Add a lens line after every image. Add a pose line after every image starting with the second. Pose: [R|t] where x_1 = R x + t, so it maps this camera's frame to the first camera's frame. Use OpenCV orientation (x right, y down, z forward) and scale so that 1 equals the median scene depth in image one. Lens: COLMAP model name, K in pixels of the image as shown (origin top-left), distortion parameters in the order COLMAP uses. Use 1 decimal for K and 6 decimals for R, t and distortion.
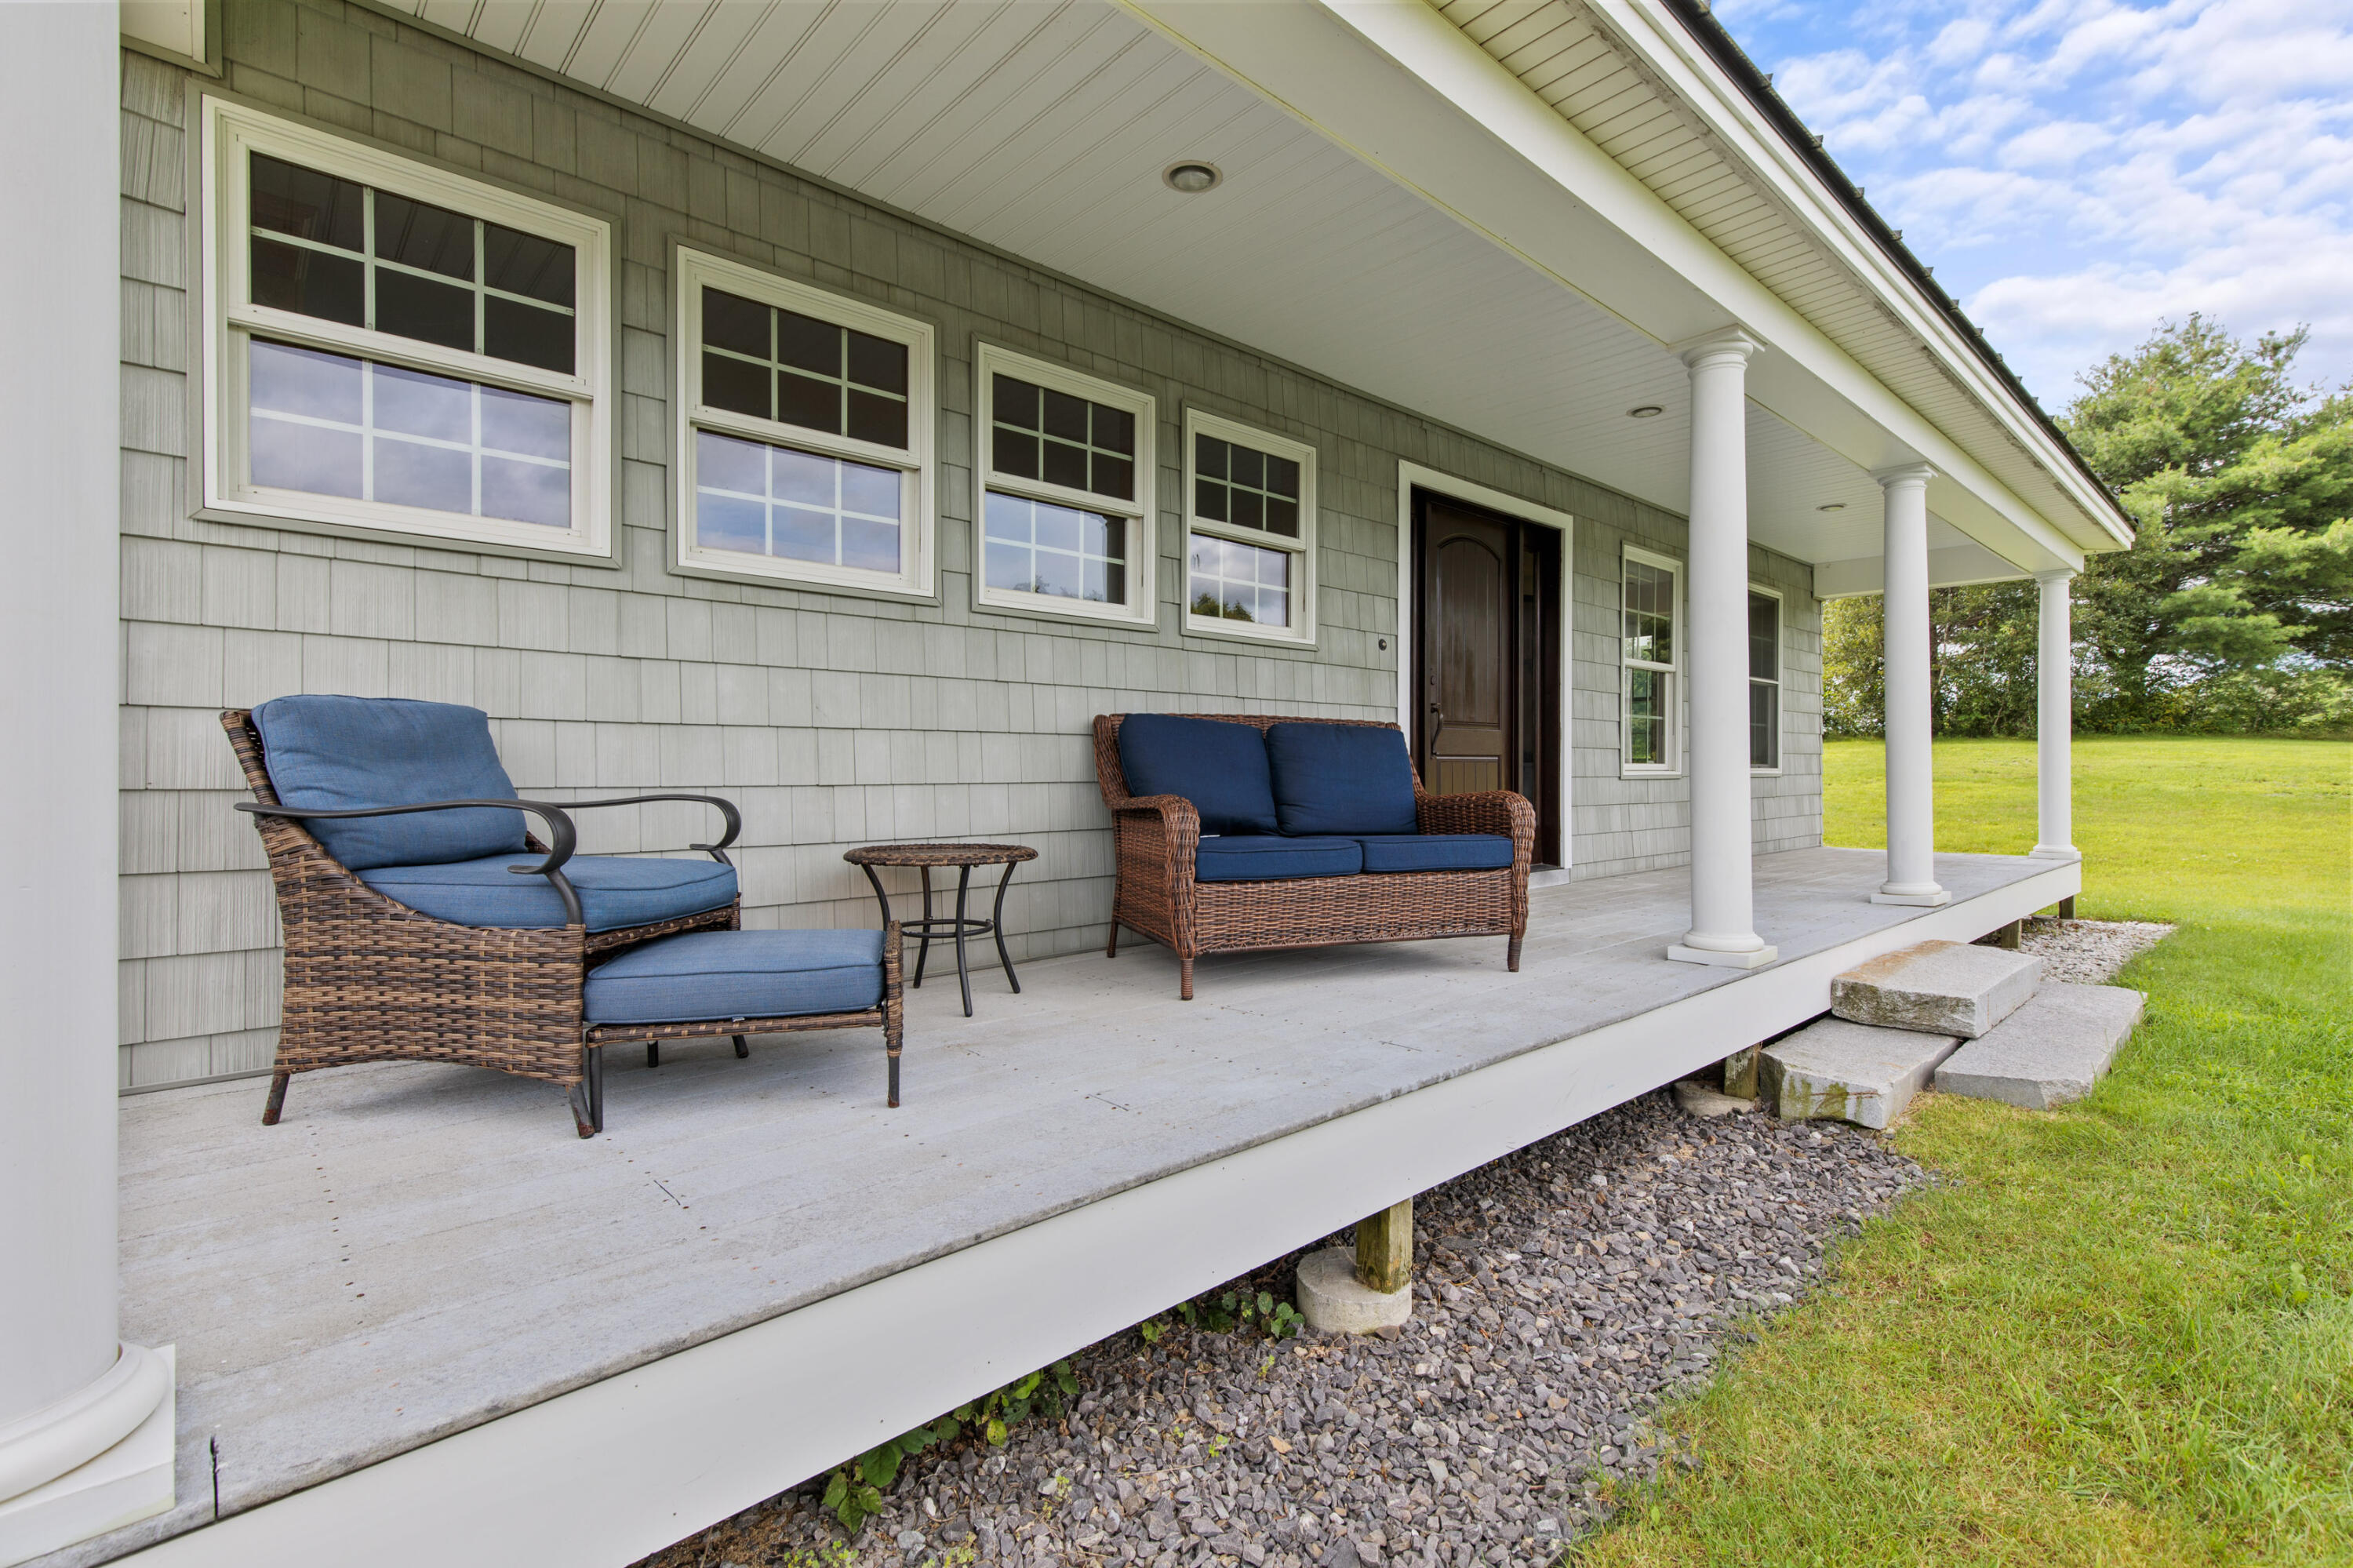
lens RADIAL K [[1058.4, 0, 1186.9], [0, 1058.4, 777.1], [0, 0, 1]] dist [0.007486, -0.002750]
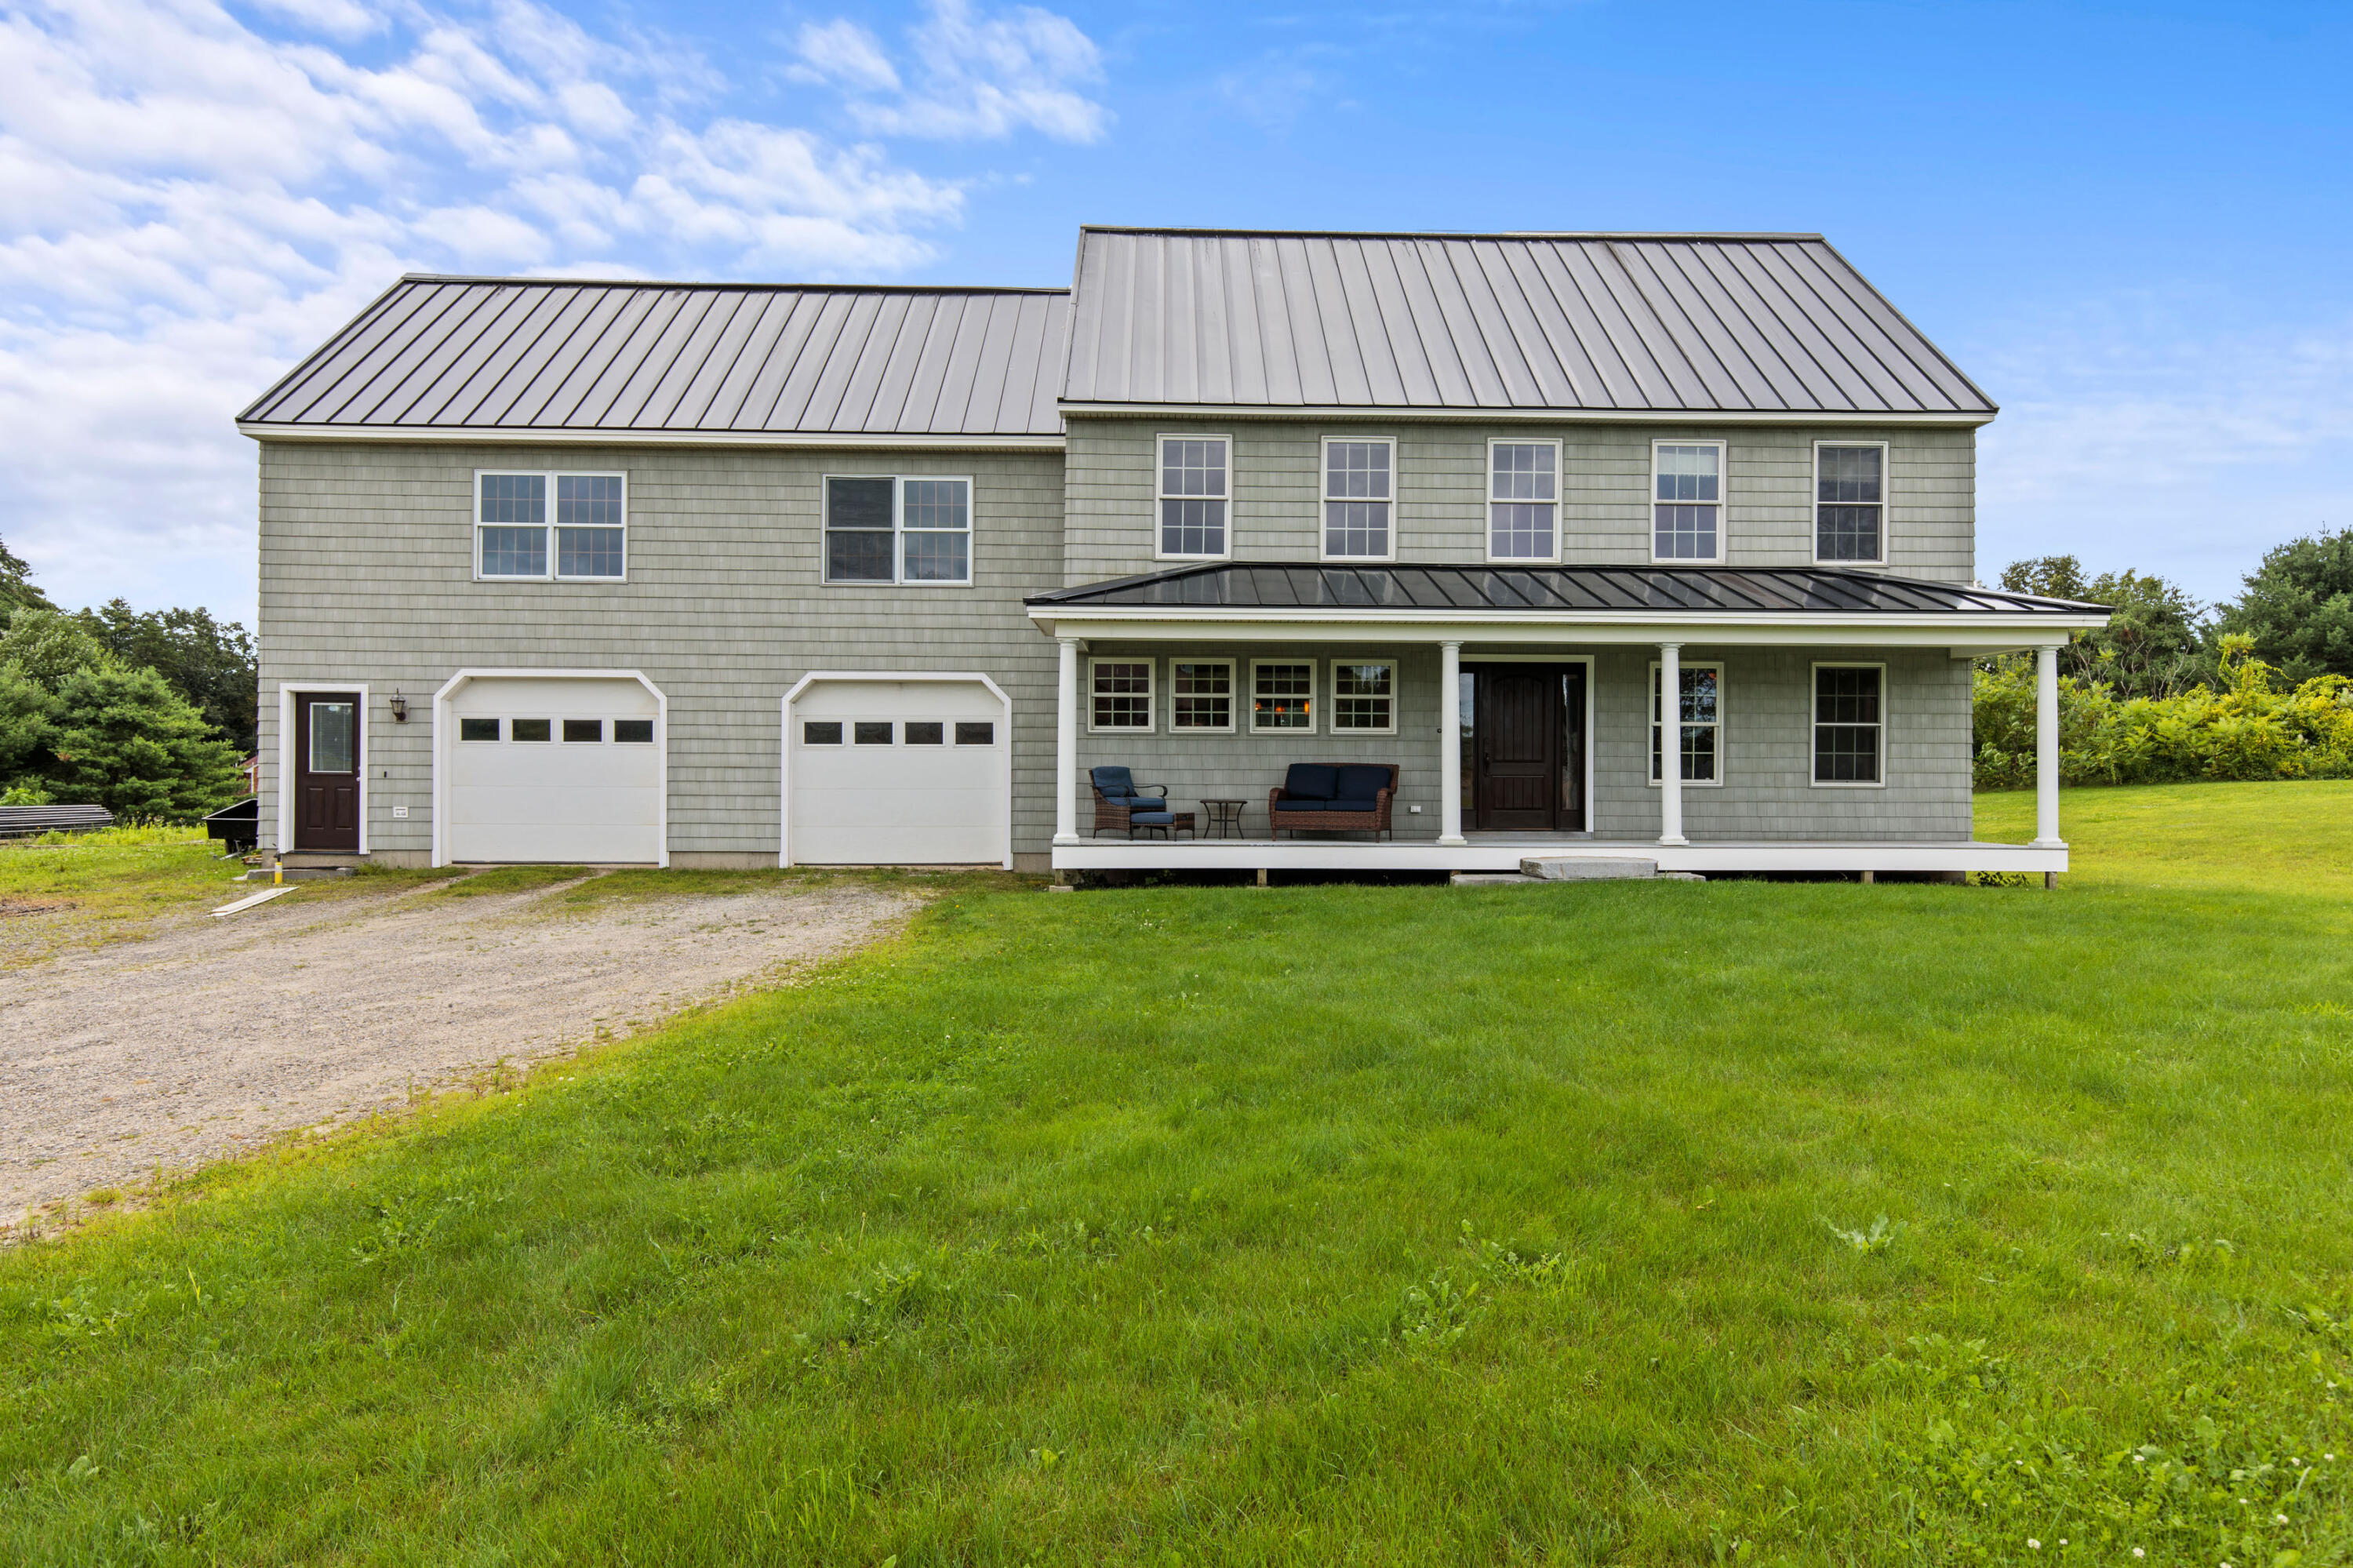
lens RADIAL K [[1432.4, 0, 1167.2], [0, 1432.4, 786.6], [0, 0, 1]] dist [0.008709, -0.002969]
pose [[0.747619, 0.007968, -0.664080, 2.477885], [-0.009941, 0.999950, 0.000807, 0.010574], [0.664054, 0.005998, 0.747661, -2.453751]]
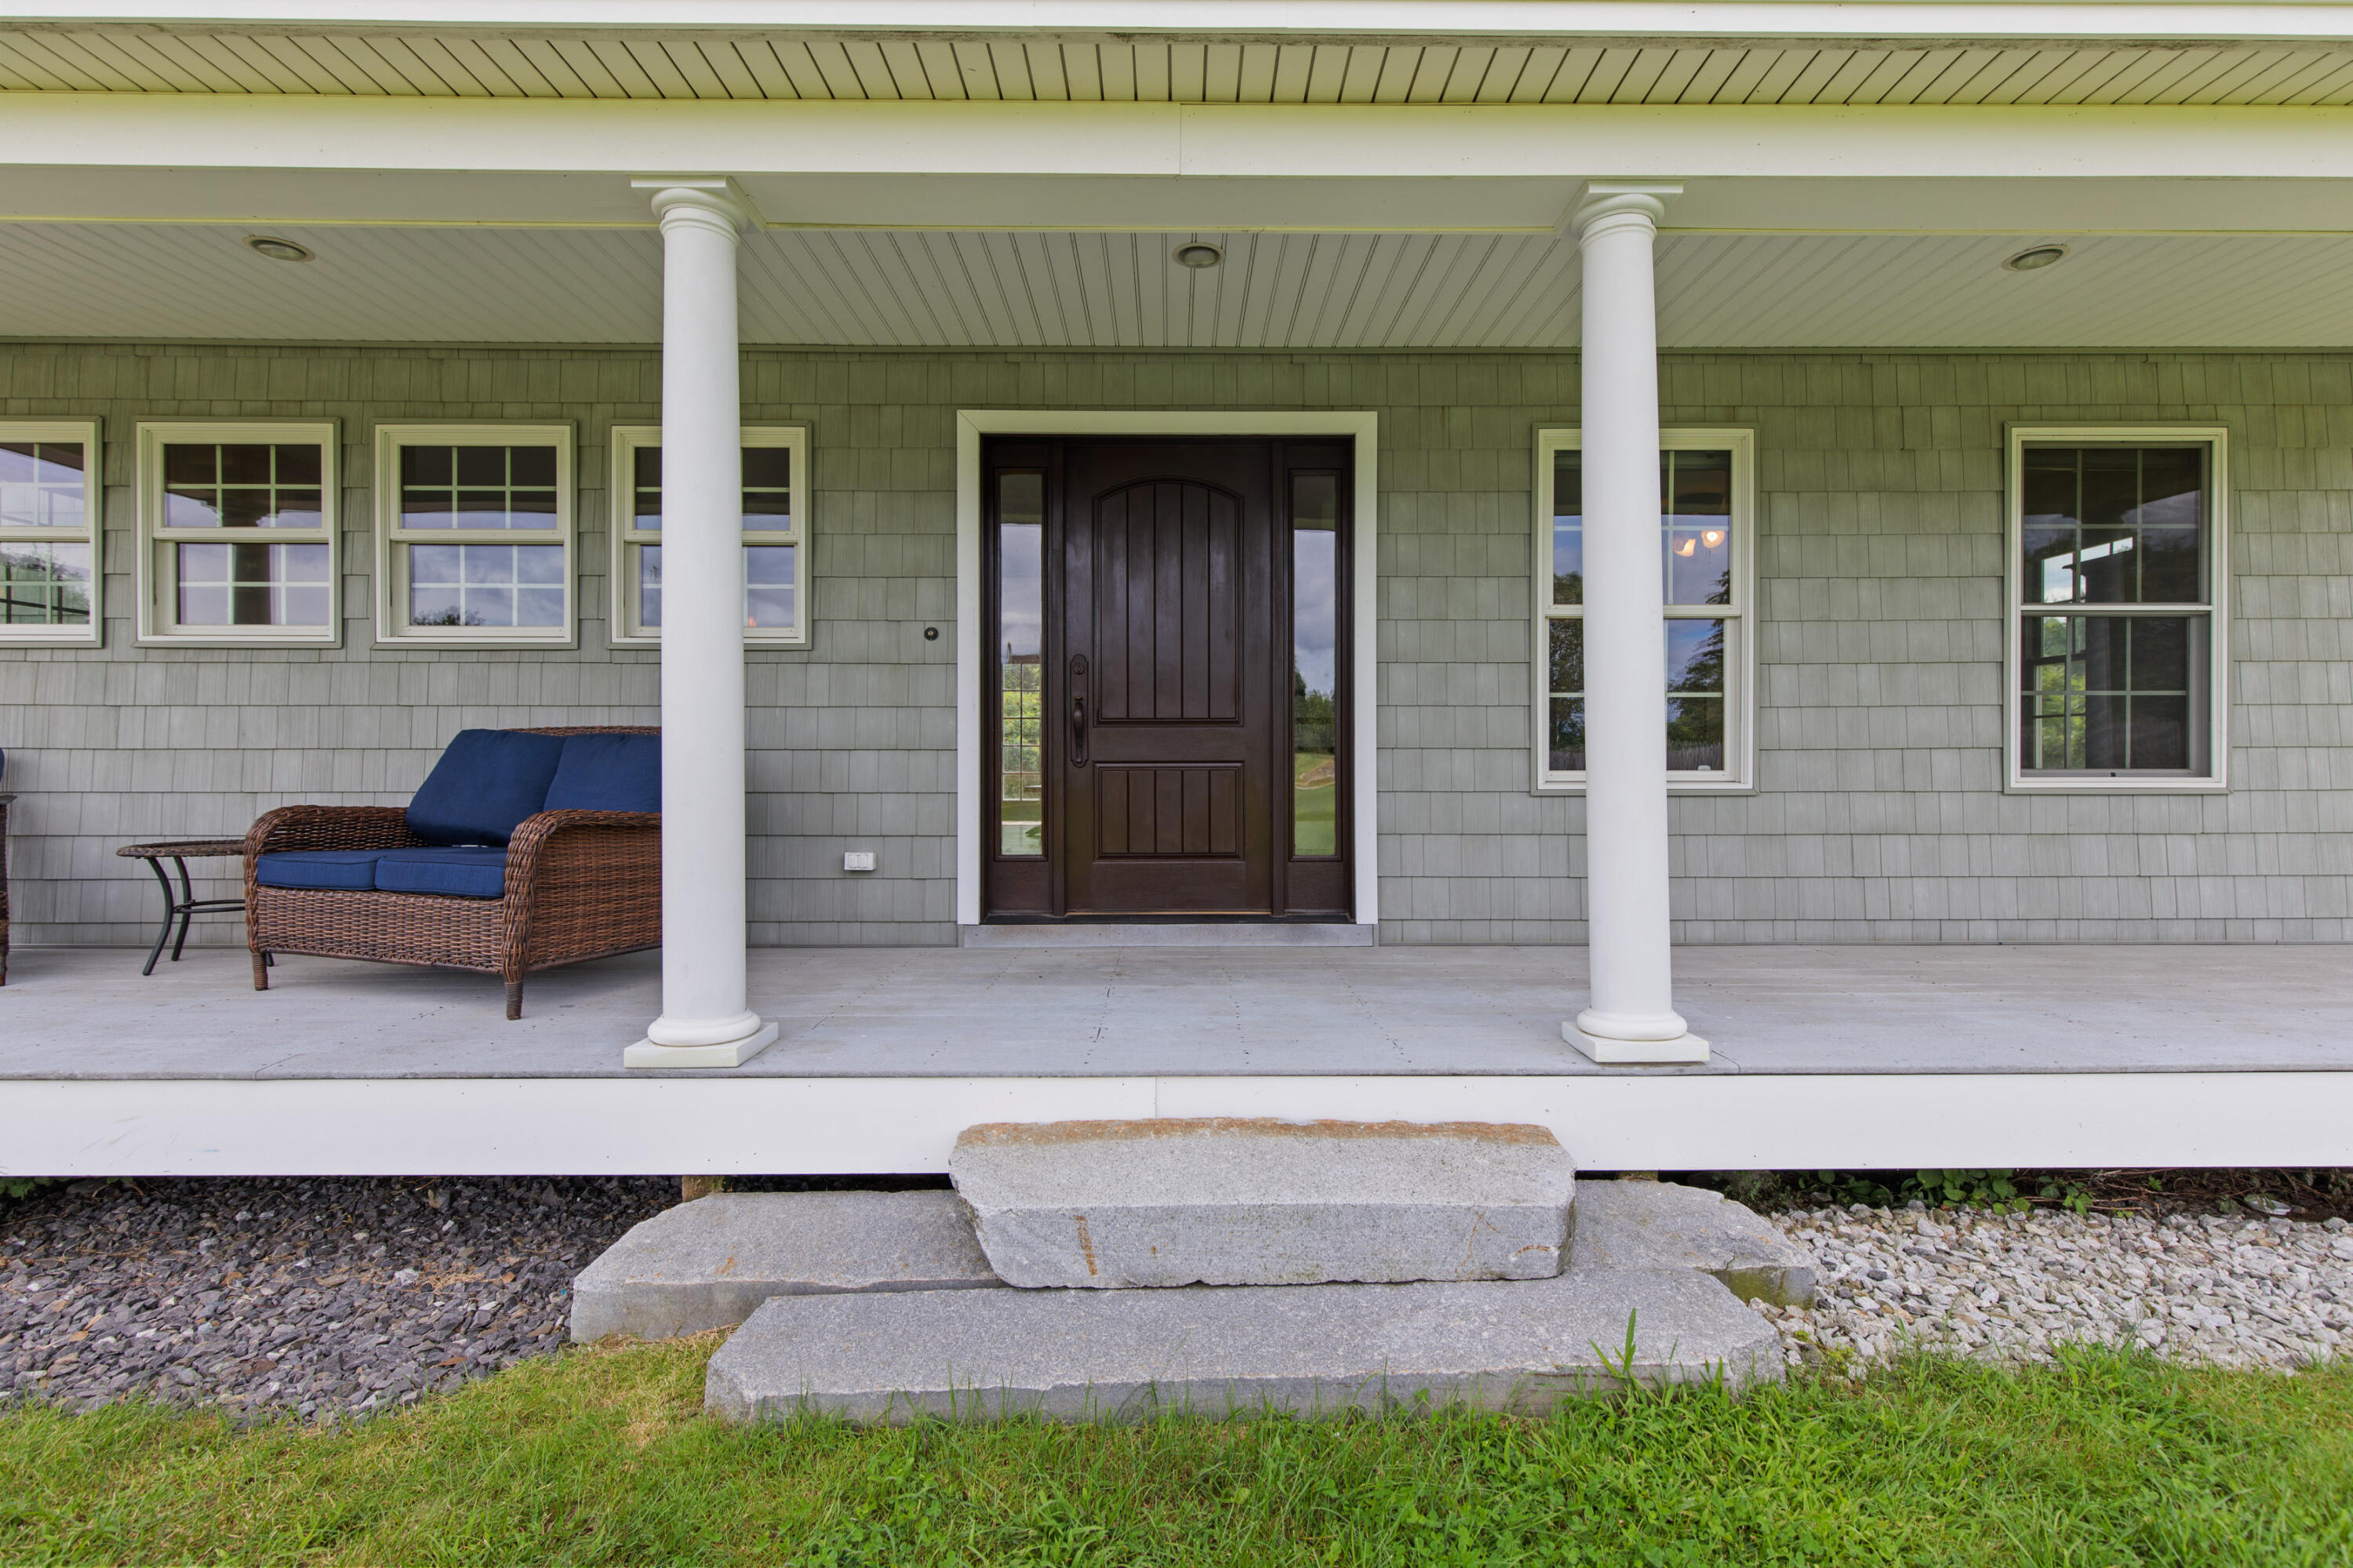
lens RADIAL K [[1058.4, 0, 1186.8], [0, 1058.4, 770.7], [0, 0, 1]] dist [0.007486, -0.002750]
pose [[0.740697, -0.000179, -0.671840, 1.170795], [-0.004769, 0.999973, -0.005524, -0.014516], [0.671823, 0.007295, 0.740676, 0.659272]]
